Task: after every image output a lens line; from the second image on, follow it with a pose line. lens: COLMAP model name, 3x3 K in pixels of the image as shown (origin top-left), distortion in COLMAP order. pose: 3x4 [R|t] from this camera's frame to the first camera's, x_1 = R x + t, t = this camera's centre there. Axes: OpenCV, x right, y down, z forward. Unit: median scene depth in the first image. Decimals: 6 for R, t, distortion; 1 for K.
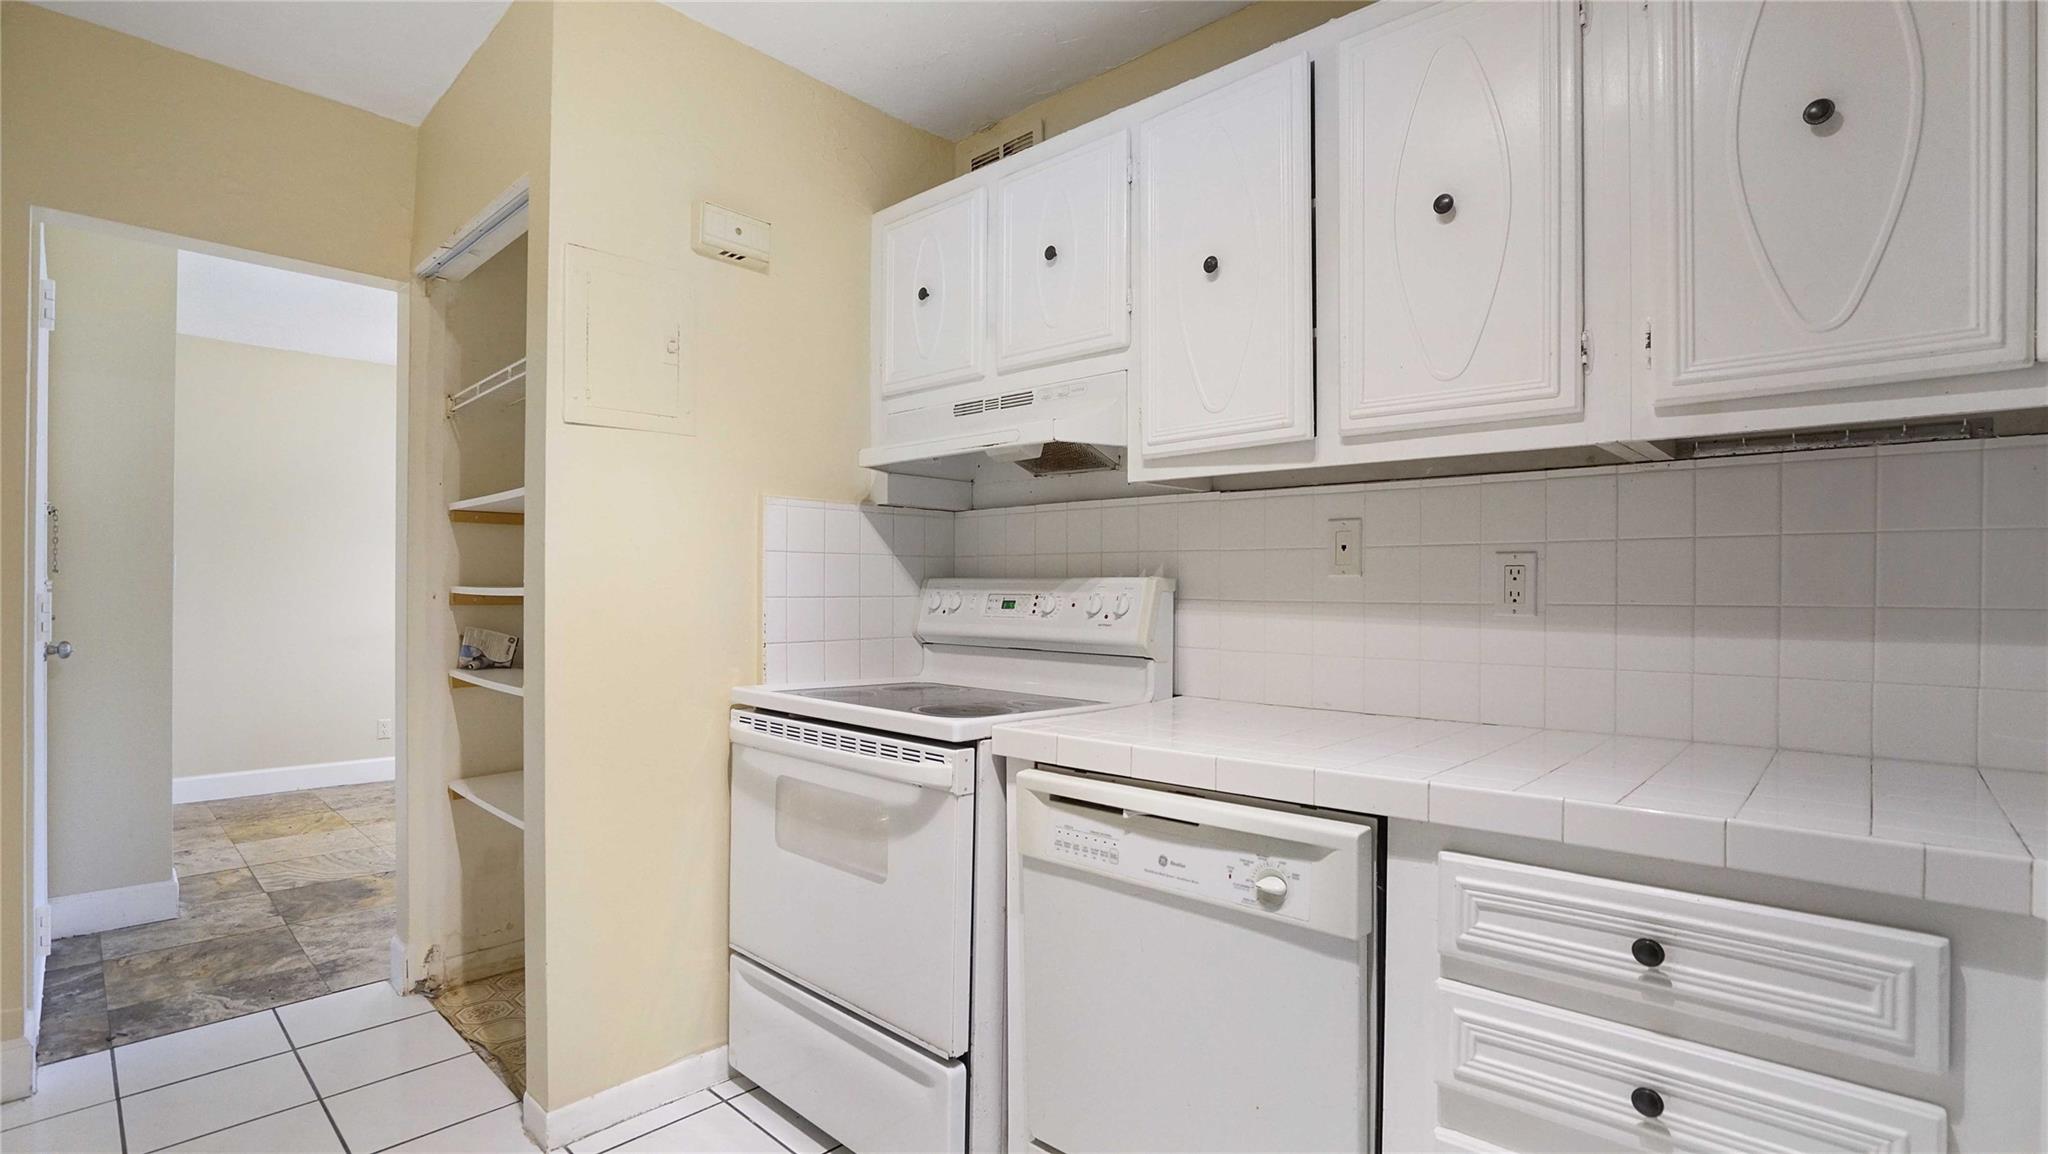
lens RADIAL K [[935.9, 0, 1024.3], [0, 935.9, 581.1], [0, 0, 1]] dist [-0.020343, 0.000546]
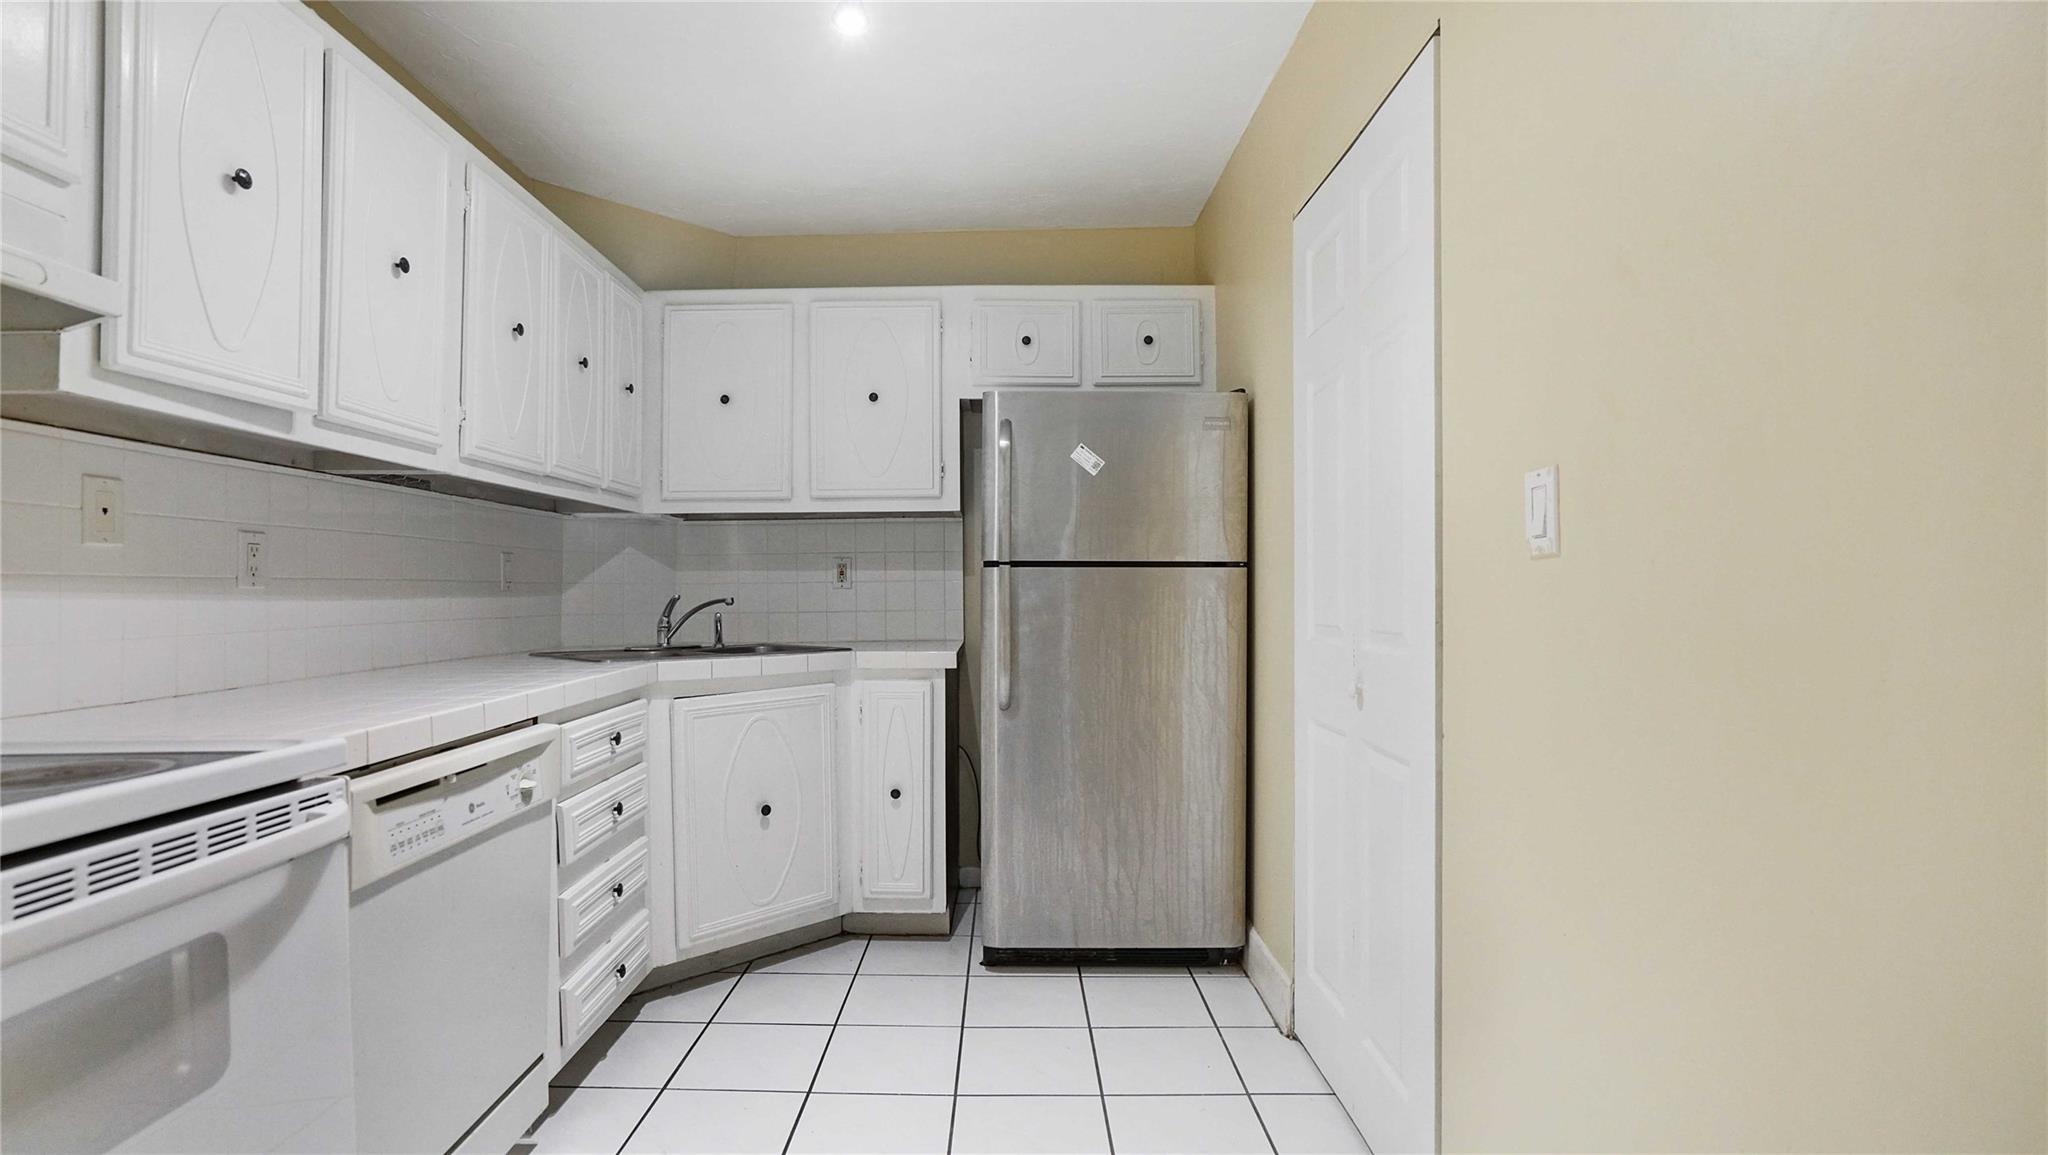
lens RADIAL K [[935.9, 0, 1020.2], [0, 935.9, 578.2], [0, 0, 1]] dist [-0.020343, 0.000546]
pose [[-0.686279, 0.005321, 0.727319, -0.990936], [-0.005230, 0.999911, -0.012250, 0.036415], [-0.727319, -0.012211, -0.686191, 1.169542]]
